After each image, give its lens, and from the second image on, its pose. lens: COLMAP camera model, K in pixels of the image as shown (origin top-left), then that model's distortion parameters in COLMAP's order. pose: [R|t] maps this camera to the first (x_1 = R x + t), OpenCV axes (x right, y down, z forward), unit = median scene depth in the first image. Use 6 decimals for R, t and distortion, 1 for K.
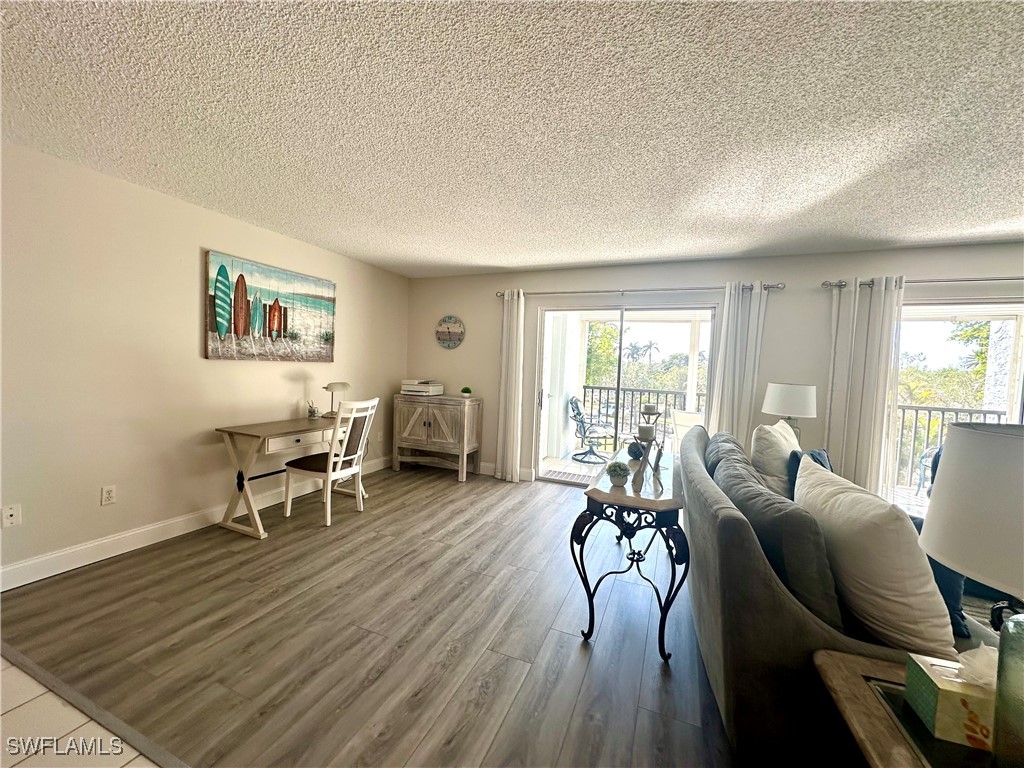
lens RADIAL K [[406.2, 0, 513.0], [0, 406.2, 385.2], [0, 0, 1]] dist [-0.001453, 0.000061]
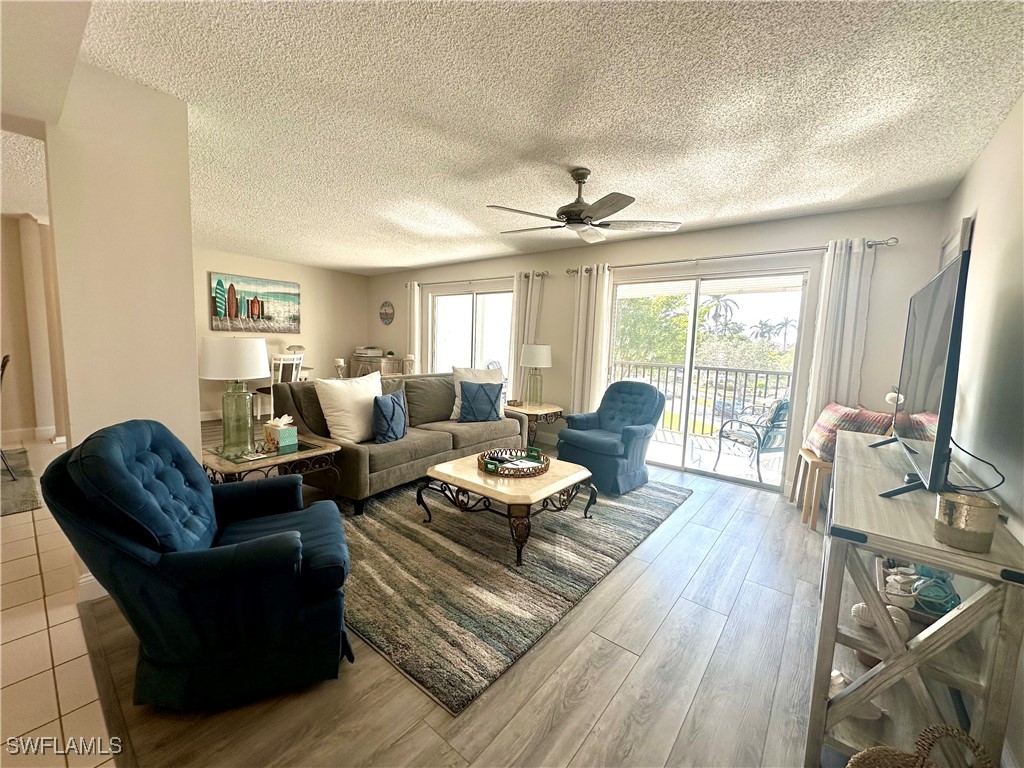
lens RADIAL K [[406.2, 0, 513.0], [0, 406.2, 385.2], [0, 0, 1]] dist [-0.001453, 0.000061]
pose [[0.960126, 0.024624, -0.278483, 0.948979], [-0.011406, 0.998735, 0.048982, 0.068010], [0.279336, -0.043853, 0.959191, -0.366165]]
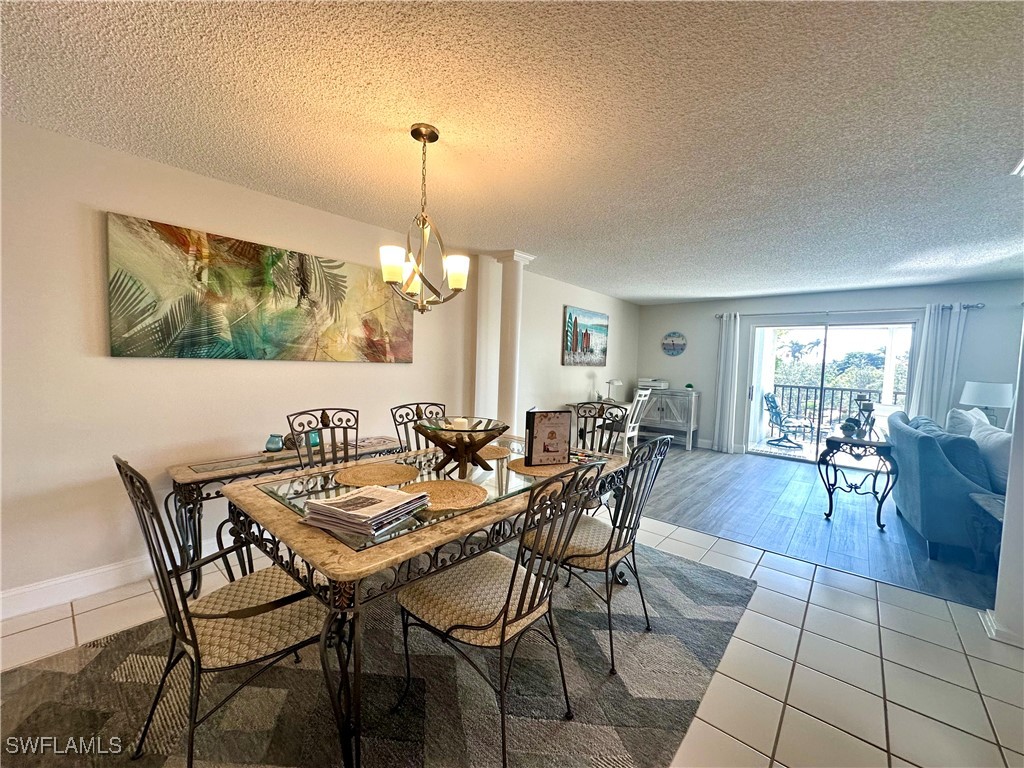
lens RADIAL K [[406.2, 0, 513.0], [0, 406.2, 385.2], [0, 0, 1]] dist [-0.001453, 0.000061]
pose [[0.950818, 0.010239, -0.309580, -0.345207], [-0.010726, 0.999942, 0.000129, 0.022059], [0.309564, 0.003197, 0.950873, -0.674915]]
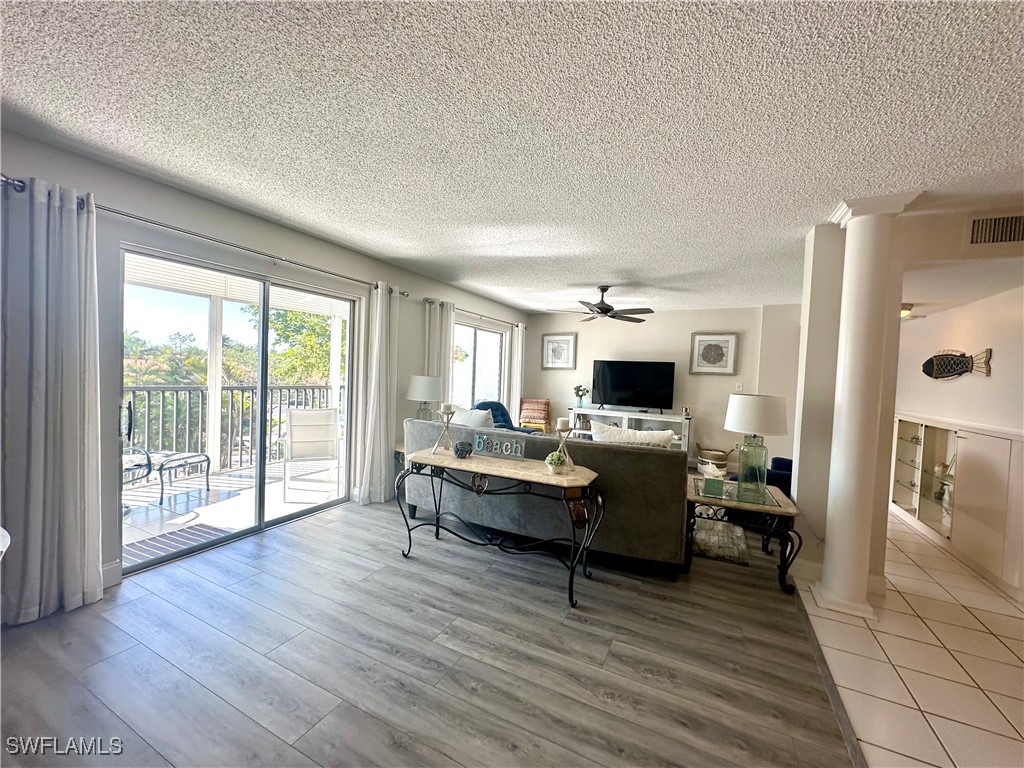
lens RADIAL K [[406.2, 0, 513.0], [0, 406.2, 385.2], [0, 0, 1]] dist [-0.001453, 0.000061]
pose [[0.068277, -0.068502, 0.995312, -0.537557], [0.011231, 0.997630, 0.067891, -0.054277], [-0.997603, 0.006543, 0.068885, 0.609078]]
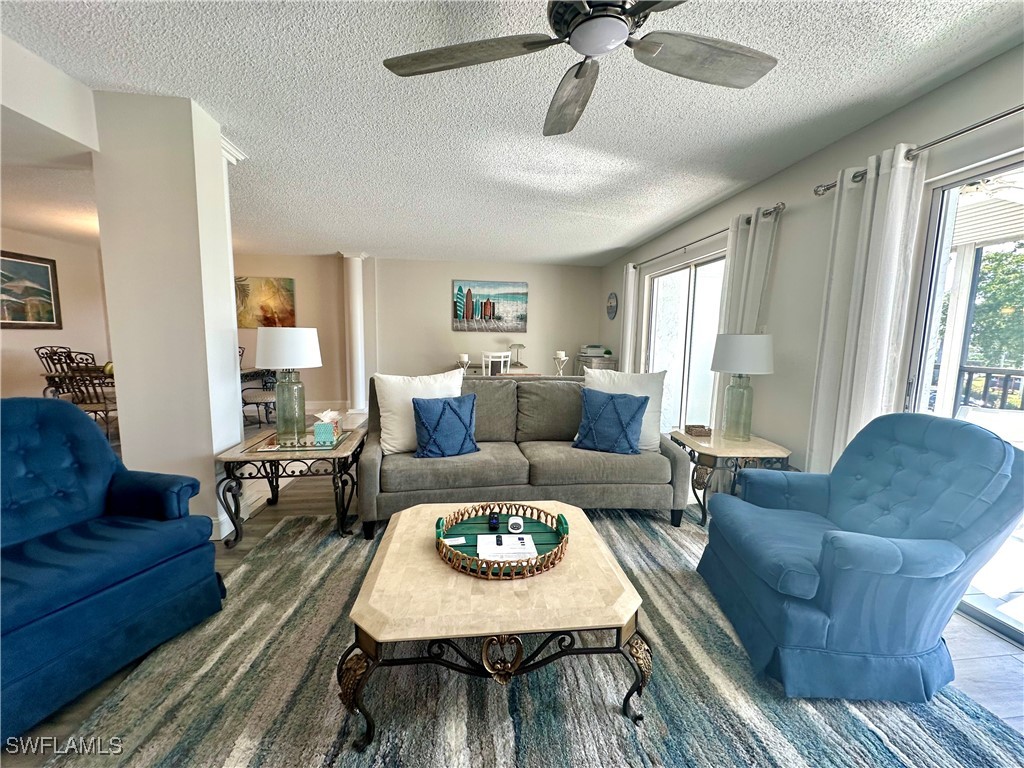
lens RADIAL K [[406.2, 0, 513.0], [0, 406.2, 385.2], [0, 0, 1]] dist [-0.001453, 0.000061]
pose [[0.485833, 0.073116, -0.870988, 1.112205], [-0.041763, 0.997299, 0.060423, 0.066667], [0.873054, 0.007020, 0.487574, 0.187960]]
